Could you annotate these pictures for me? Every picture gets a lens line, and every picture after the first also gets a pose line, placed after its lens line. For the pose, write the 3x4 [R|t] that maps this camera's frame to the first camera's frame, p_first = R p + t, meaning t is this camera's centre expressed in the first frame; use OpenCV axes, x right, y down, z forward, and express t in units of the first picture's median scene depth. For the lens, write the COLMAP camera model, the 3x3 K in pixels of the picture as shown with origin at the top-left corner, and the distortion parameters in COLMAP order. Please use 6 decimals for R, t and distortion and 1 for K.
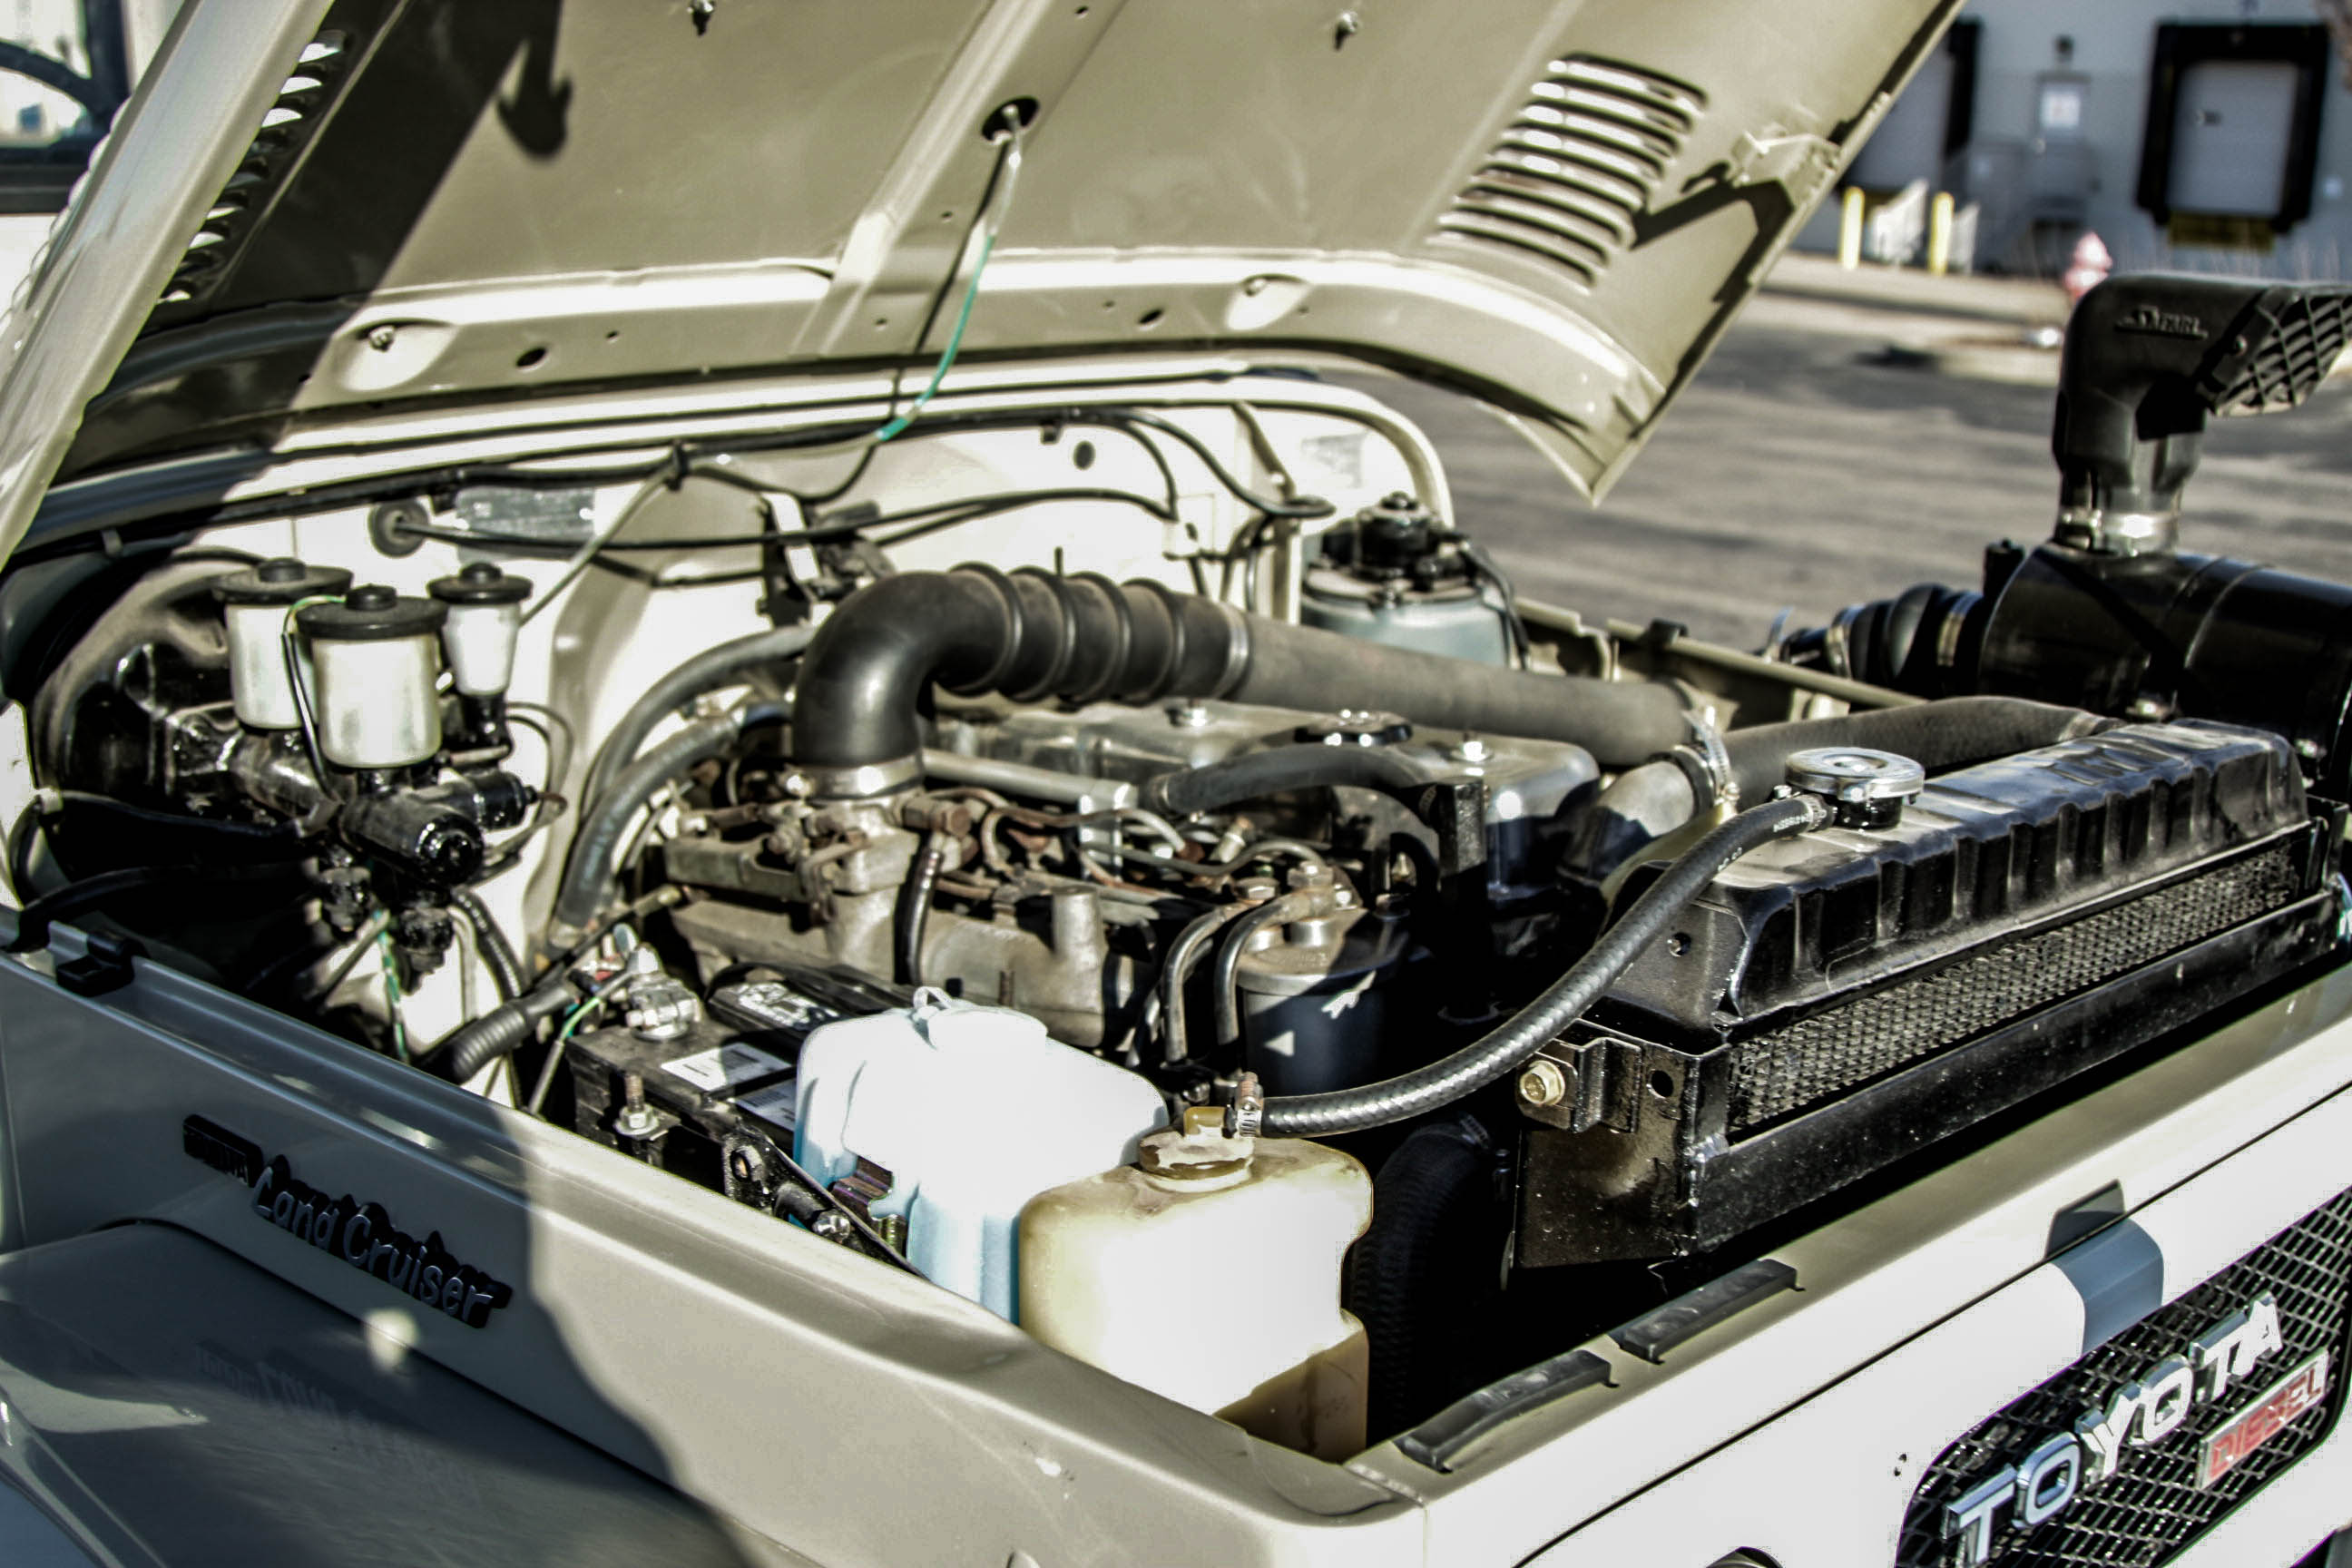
lens RADIAL K [[2907.7, 0, 1176.0], [0, 2907.7, 784.0], [0, 0, 1]] dist [-0.111113, 0.021963]
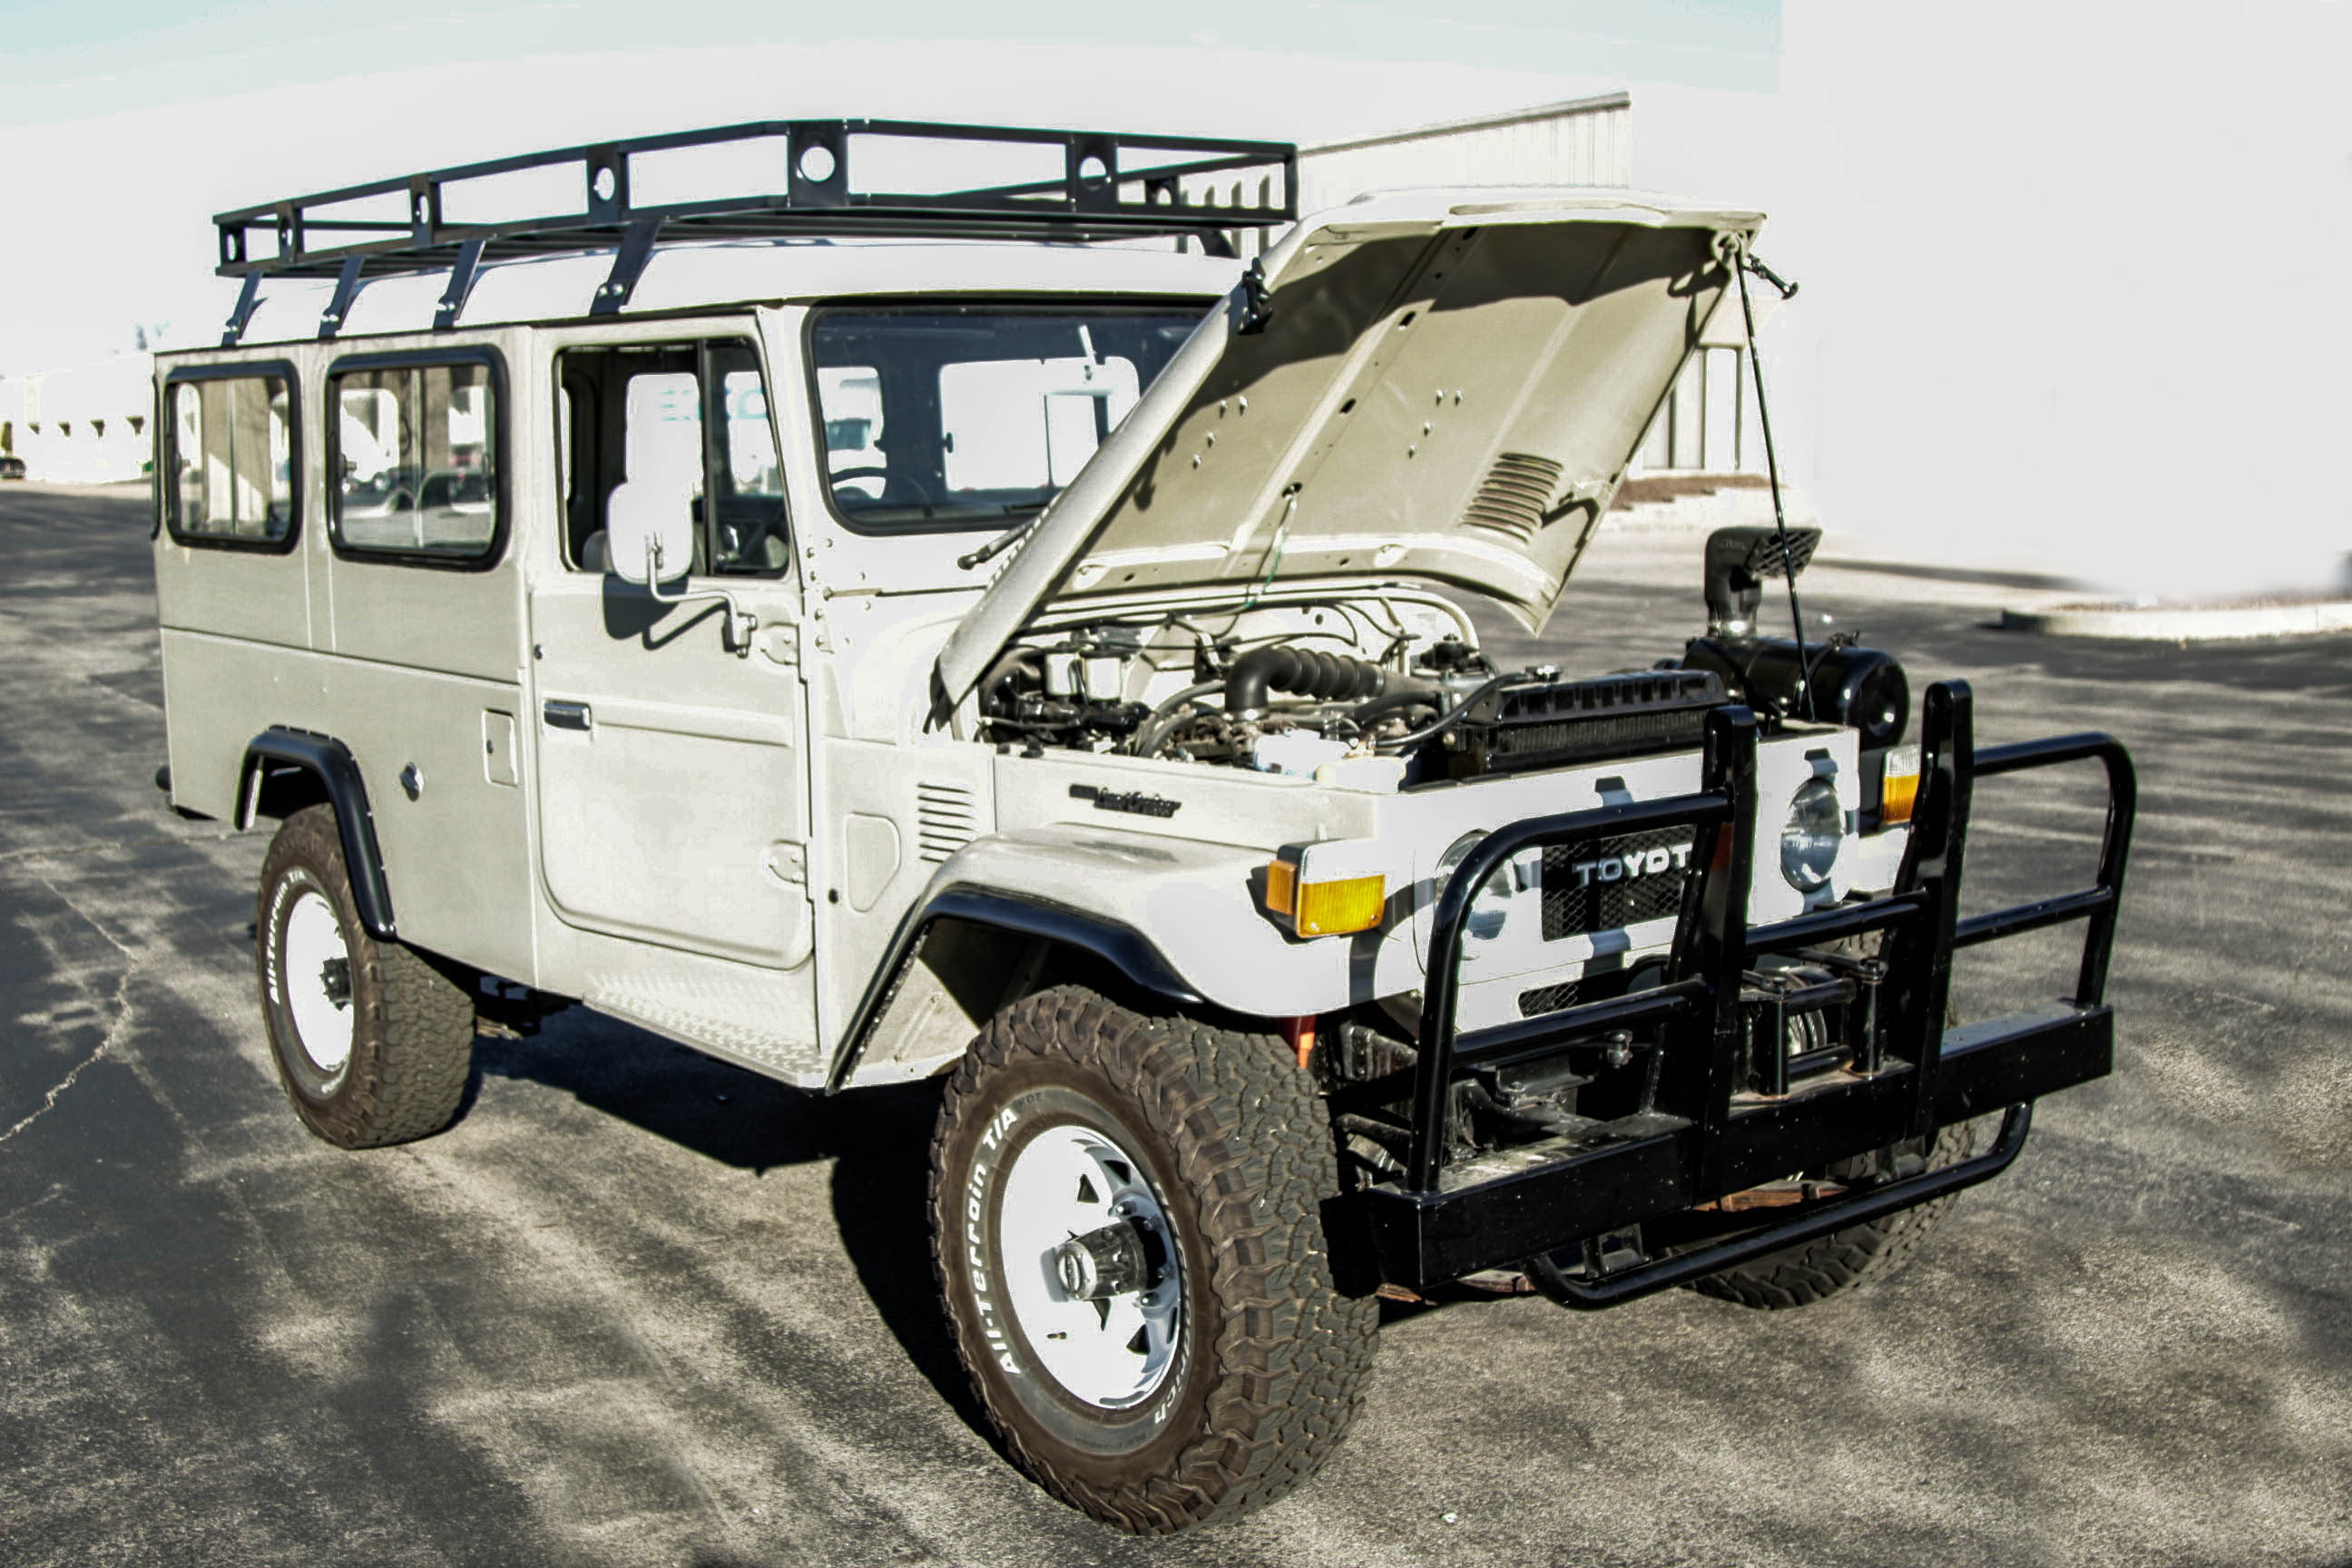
lens RADIAL K [[2907.7, 0, 1176.0], [0, 2907.7, 784.0], [0, 0, 1]] dist [-0.111113, 0.021963]
pose [[0.996894, -0.033913, -0.071073, 0.019163], [0.026134, 0.993845, -0.107650, 0.305594], [0.074286, 0.105458, 0.991645, -1.530228]]
